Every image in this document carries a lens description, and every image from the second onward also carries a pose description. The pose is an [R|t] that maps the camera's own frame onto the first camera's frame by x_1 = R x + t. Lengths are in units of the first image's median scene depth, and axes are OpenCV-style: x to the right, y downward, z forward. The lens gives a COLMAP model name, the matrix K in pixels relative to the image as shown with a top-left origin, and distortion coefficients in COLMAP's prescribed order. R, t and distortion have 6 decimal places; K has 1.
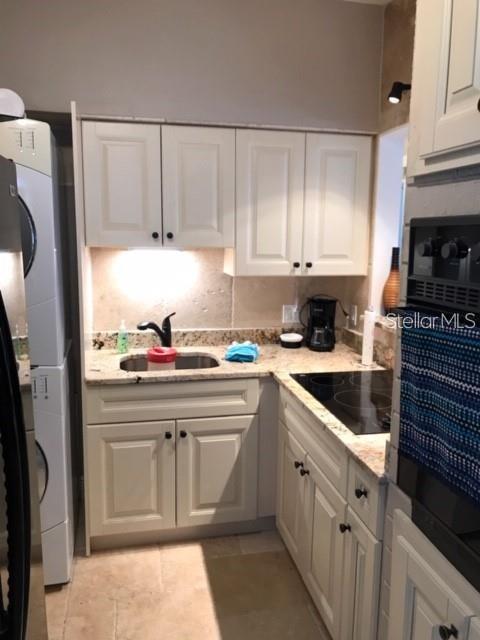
lens RADIAL K [[525.9, 0, 240.8], [0, 525.9, 320.5], [0, 0, 1]] dist [0.008547, 0.001452]
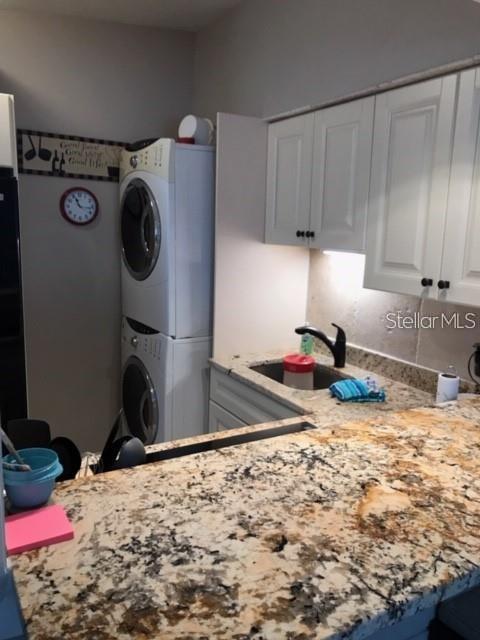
lens RADIAL K [[525.9, 0, 240.8], [0, 525.9, 320.5], [0, 0, 1]] dist [0.008547, 0.001452]
pose [[0.313446, 0.164890, -0.935181, 0.660842], [-0.185370, 0.976488, 0.110042, -0.090153], [0.931337, 0.138862, 0.336642, 0.581509]]
